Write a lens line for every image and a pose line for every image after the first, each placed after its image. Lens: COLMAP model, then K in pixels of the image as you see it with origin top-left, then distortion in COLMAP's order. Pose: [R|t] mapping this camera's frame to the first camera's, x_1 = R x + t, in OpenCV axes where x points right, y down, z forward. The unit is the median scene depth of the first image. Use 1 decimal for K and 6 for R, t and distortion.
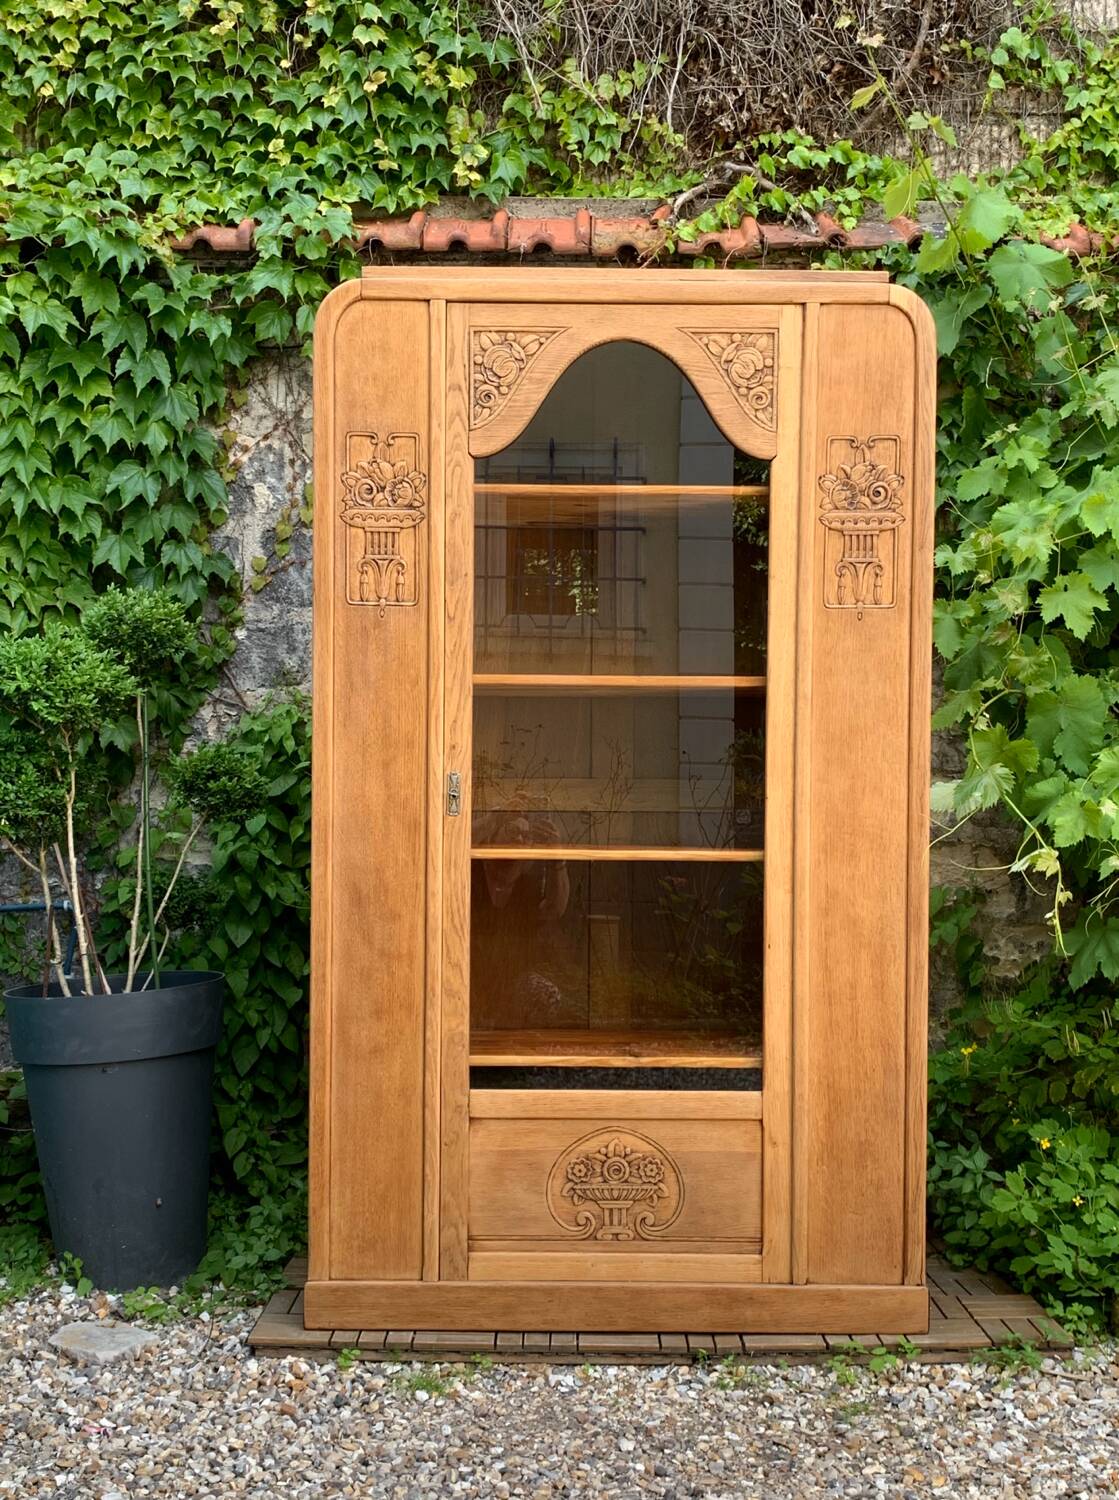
lens RADIAL K [[1670.4, 0, 558.8], [0, 1670.4, 857.6], [0, 0, 1]] dist [0.066130, -0.142410]
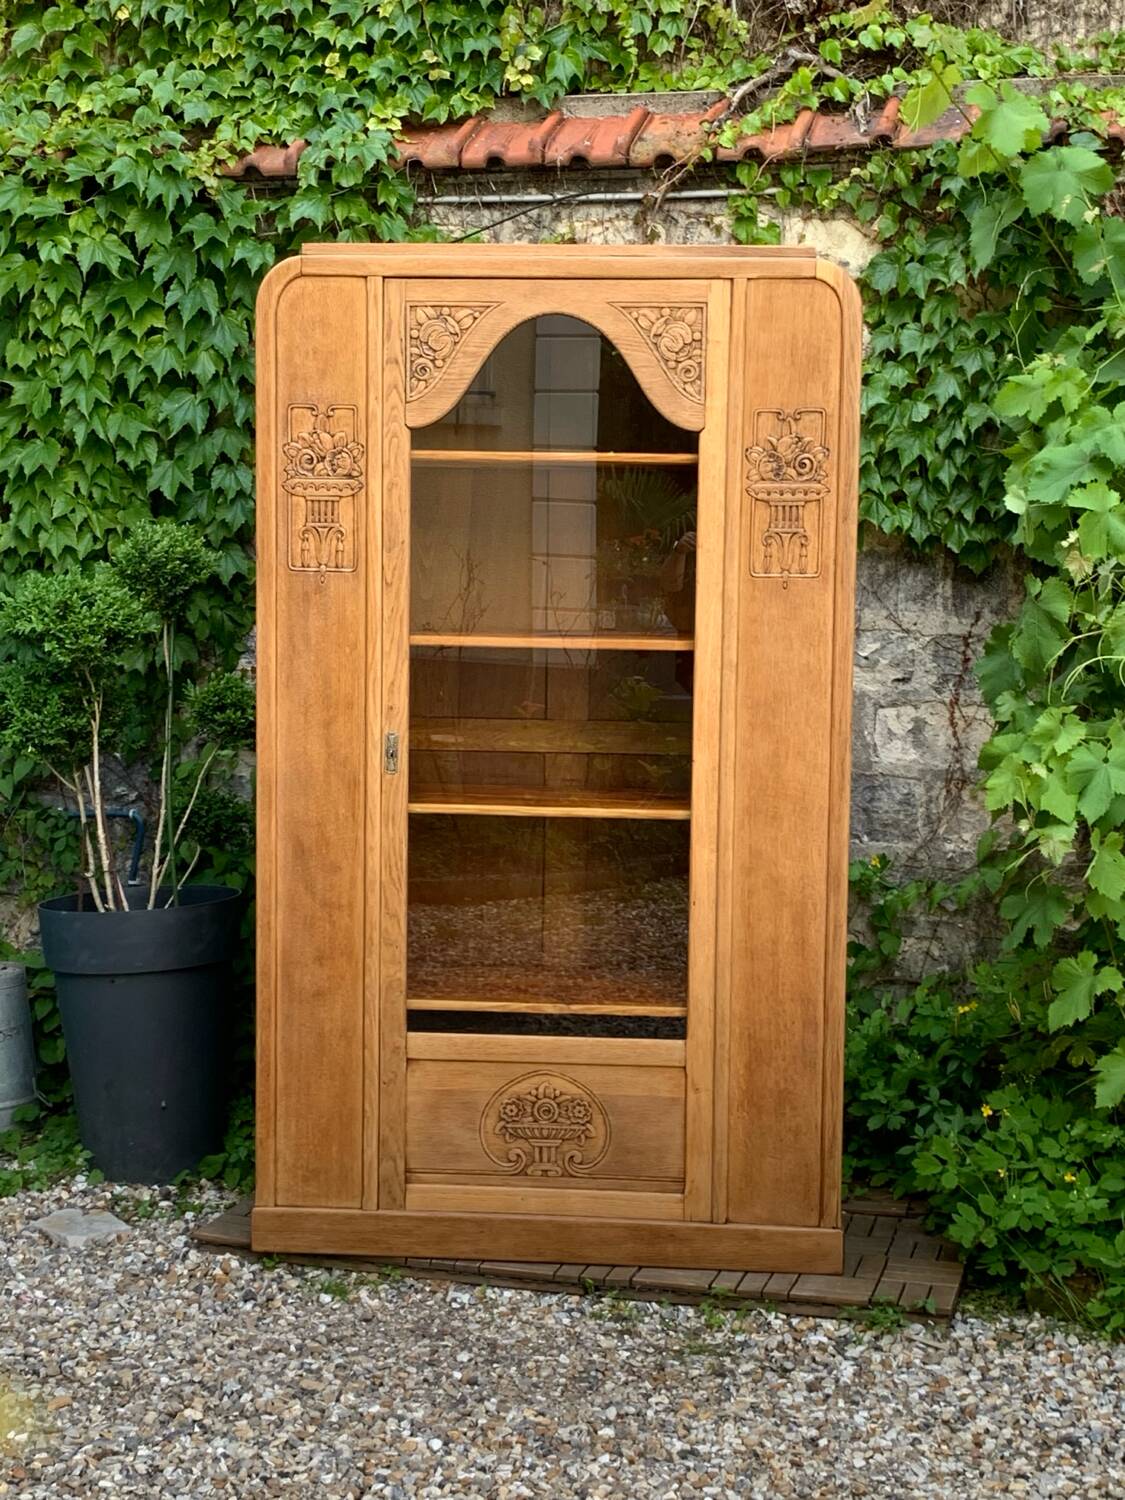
lens RADIAL K [[2191.8, 0, 561.7], [0, 2191.8, 771.7], [0, 0, 1]] dist [0.192943, -0.718555]
pose [[0.965964, 0.034271, -0.256397, 0.320328], [-0.020880, 0.998281, 0.054771, -0.079576], [0.257833, -0.047553, 0.965019, -0.255365]]
